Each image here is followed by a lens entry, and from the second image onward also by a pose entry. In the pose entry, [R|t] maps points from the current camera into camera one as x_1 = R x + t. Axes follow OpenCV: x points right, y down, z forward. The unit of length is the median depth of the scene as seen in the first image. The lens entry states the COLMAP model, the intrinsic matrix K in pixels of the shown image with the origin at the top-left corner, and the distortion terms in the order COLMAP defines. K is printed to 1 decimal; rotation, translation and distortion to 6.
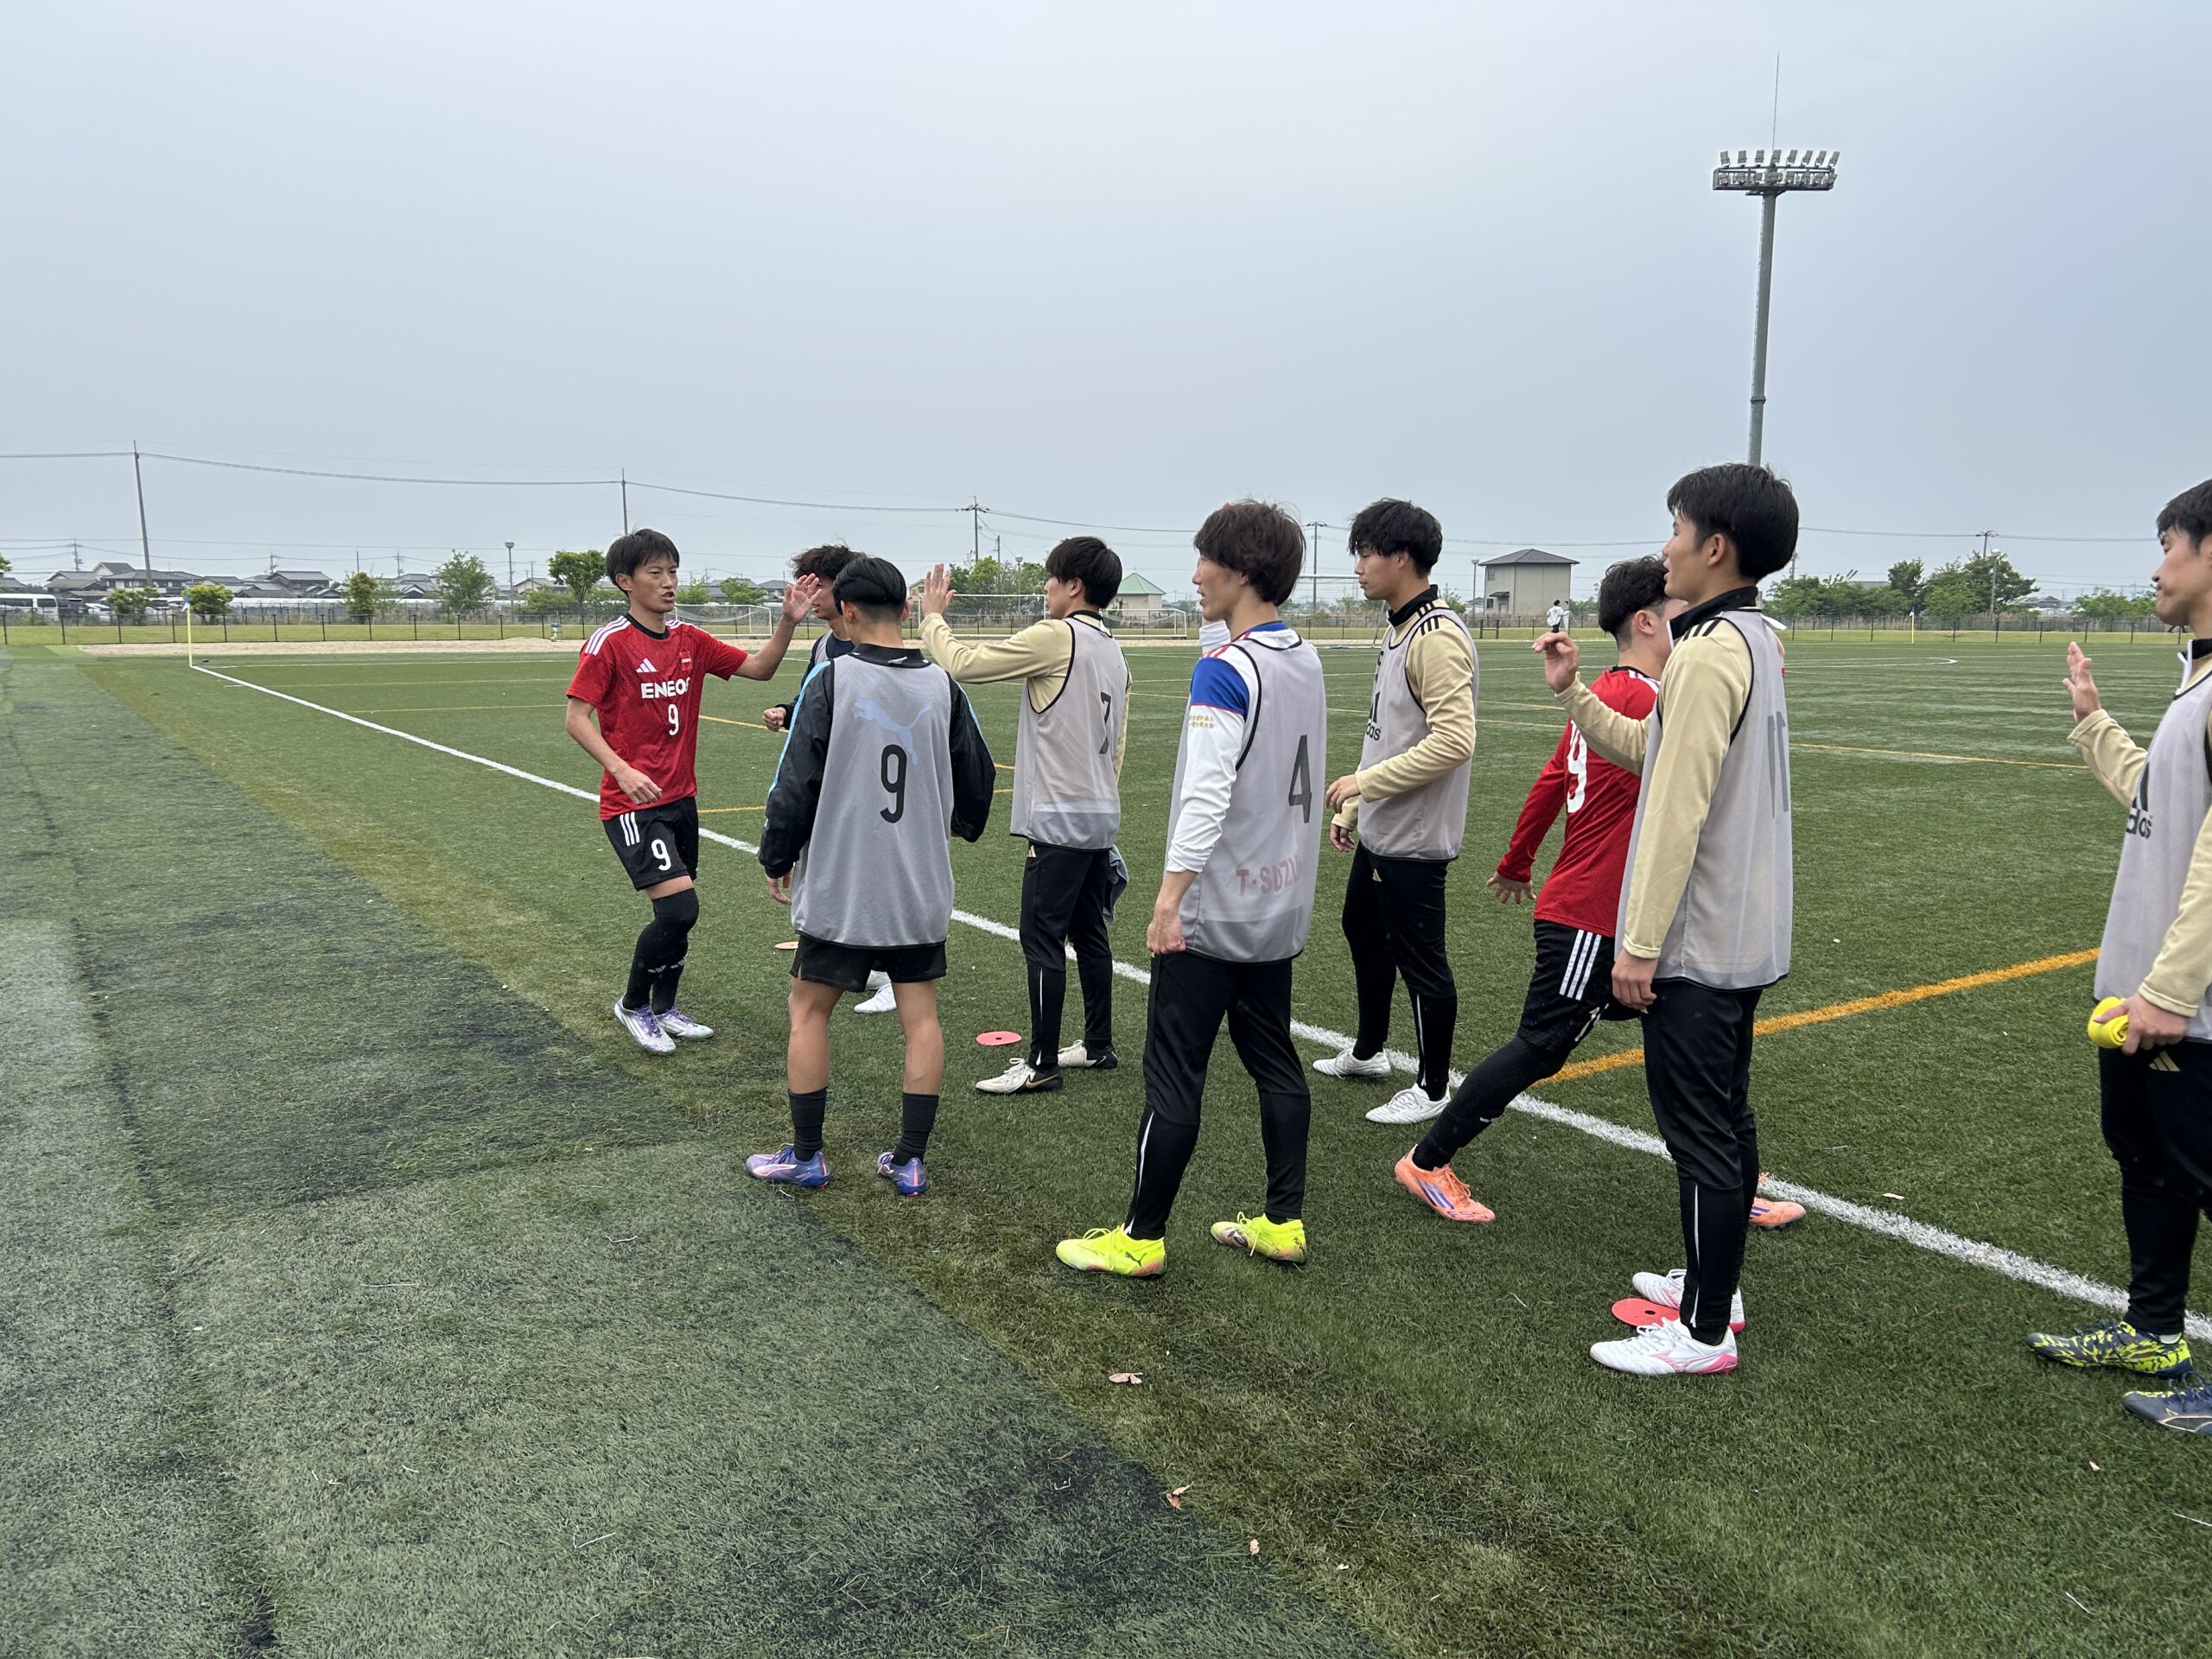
lens RADIAL K [[1657.5, 0, 1118.9], [0, 1657.5, 815.1], [0, 0, 1]] dist [0.045144, -0.044189]
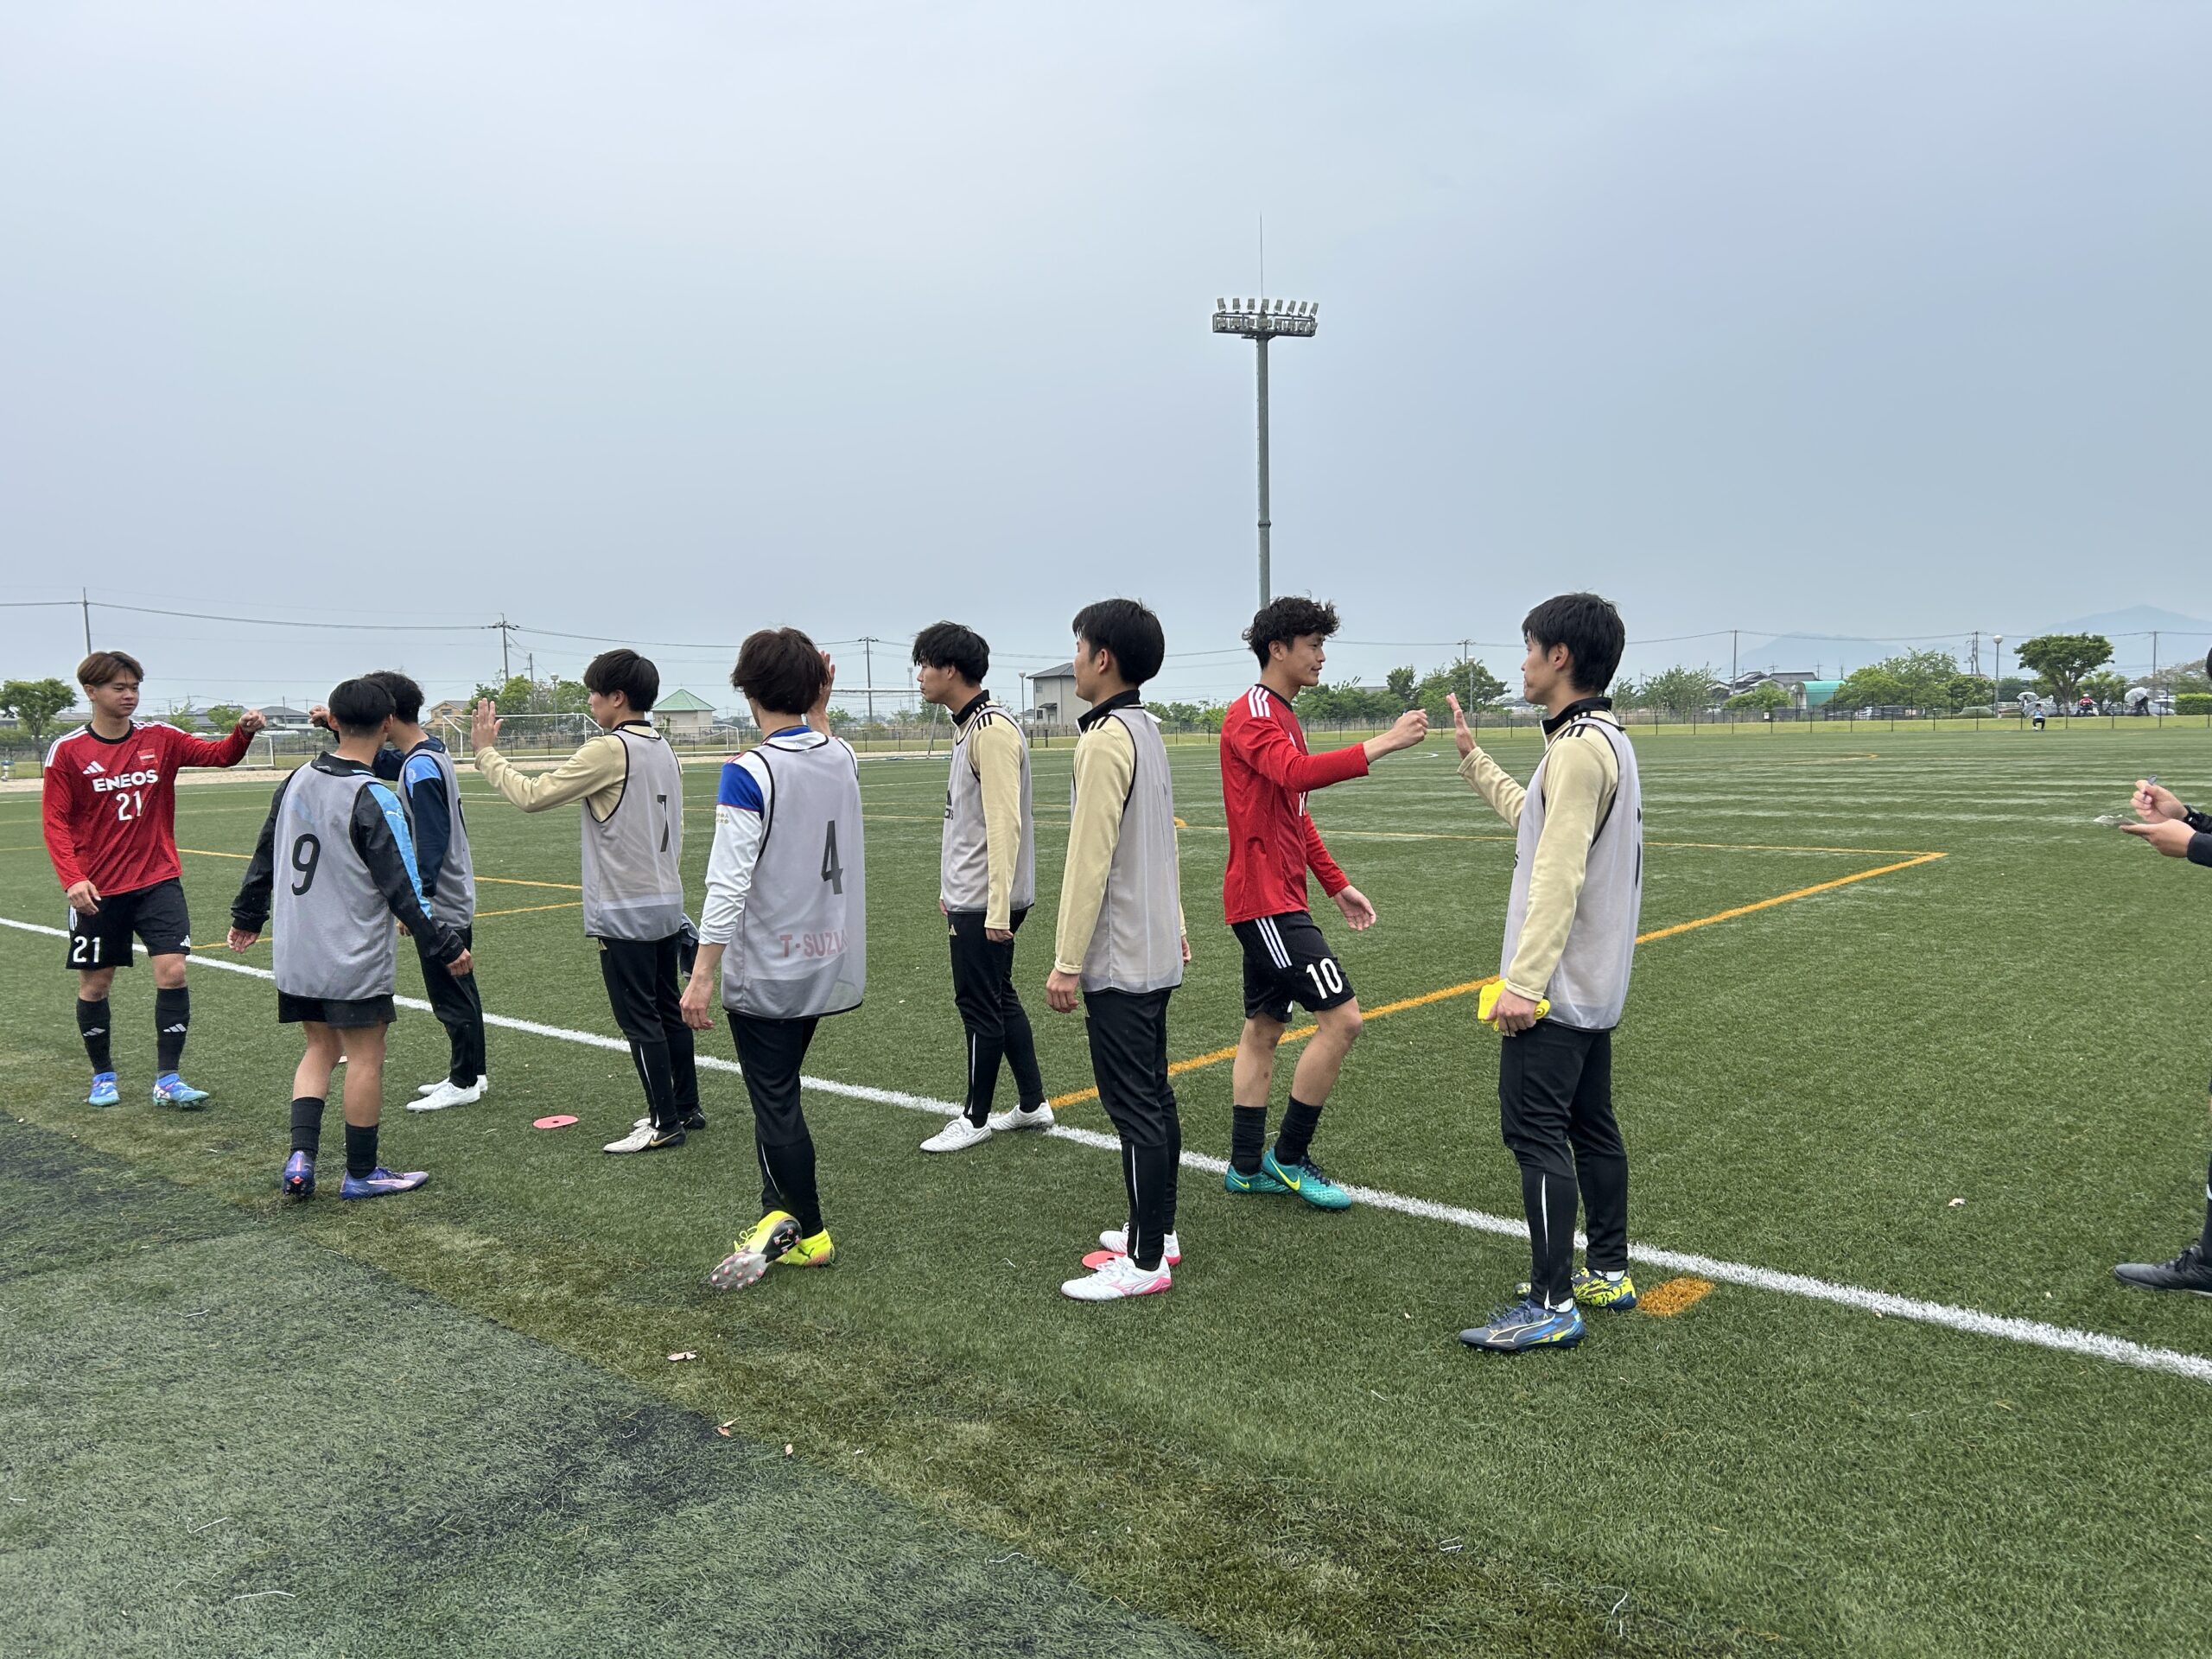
lens RADIAL K [[1657.5, 0, 1118.3], [0, 1657.5, 831.4], [0, 0, 1]] dist [0.045144, -0.044189]
pose [[0.964807, -0.042969, 0.259426, 0.005371], [0.057966, 0.997044, -0.050433, 0.019165], [-0.256492, 0.063696, 0.964445, -0.120188]]
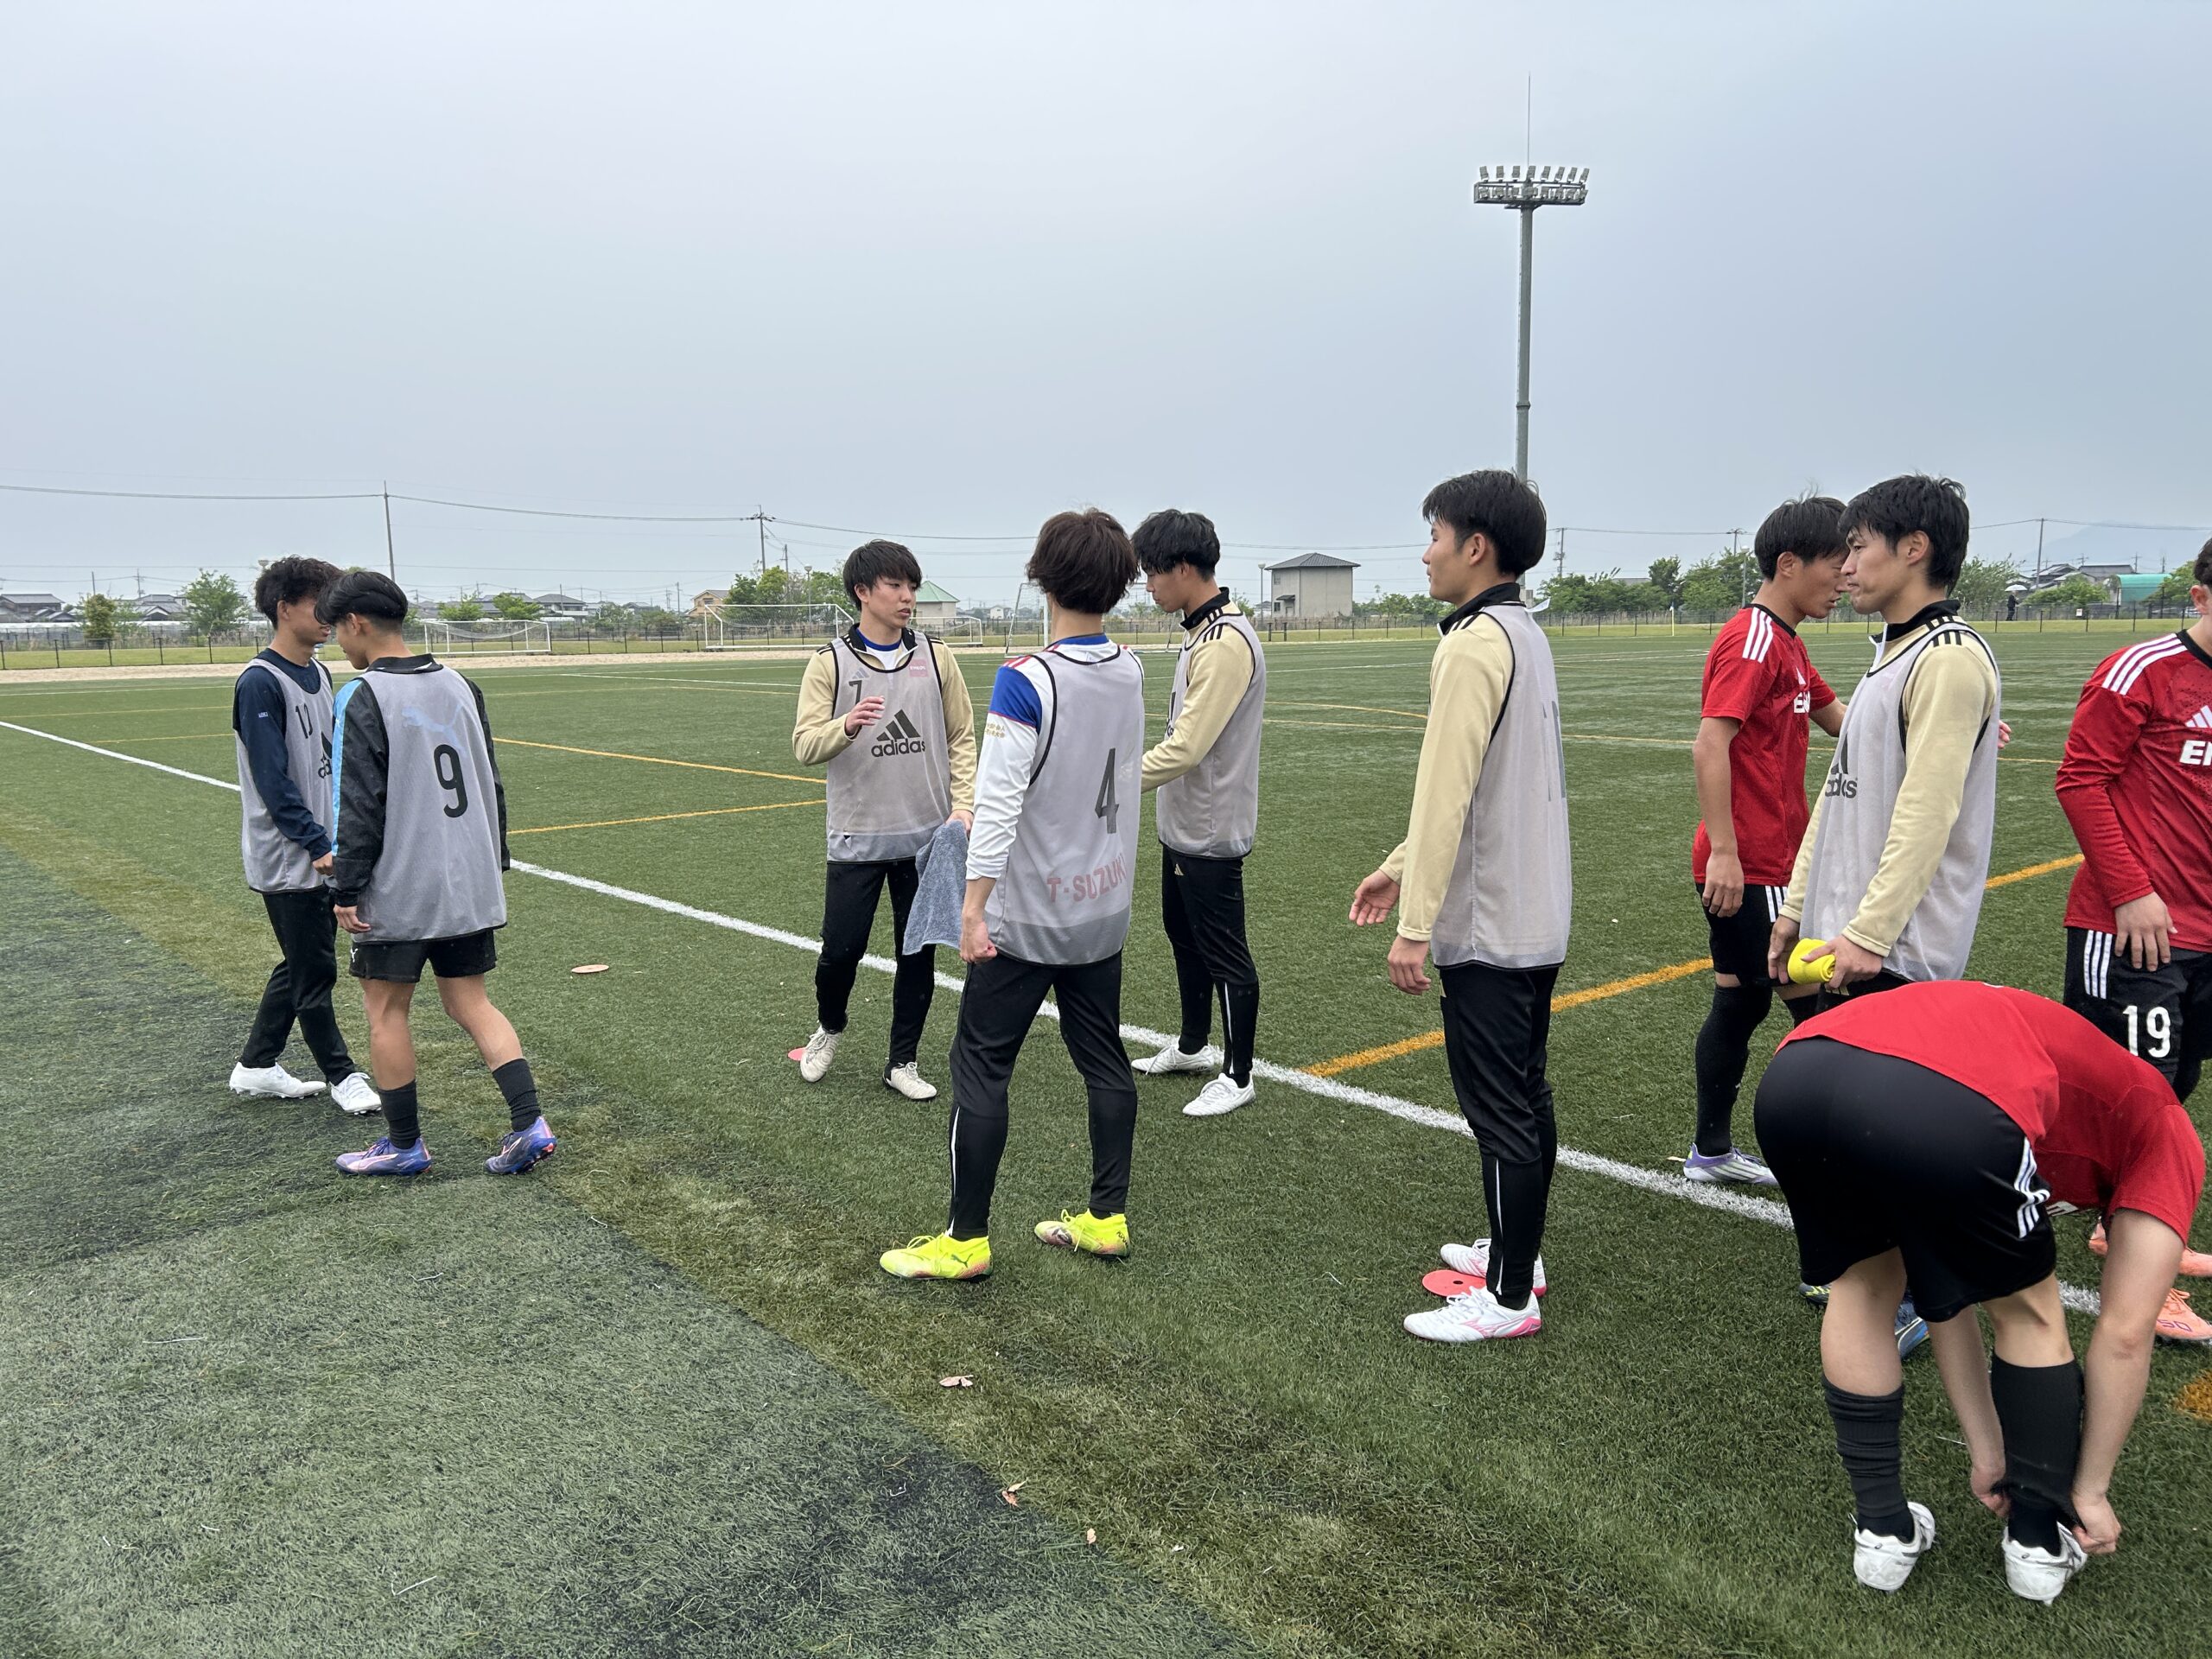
lens RADIAL K [[1657.5, 0, 1105.5], [0, 1657.5, 817.2], [0, 0, 1]] dist [0.045144, -0.044189]
pose [[0.993144, -0.032552, 0.112274, -0.003856], [0.032892, 0.999458, -0.001180, 0.000870], [-0.112175, 0.004864, 0.993677, -0.005159]]
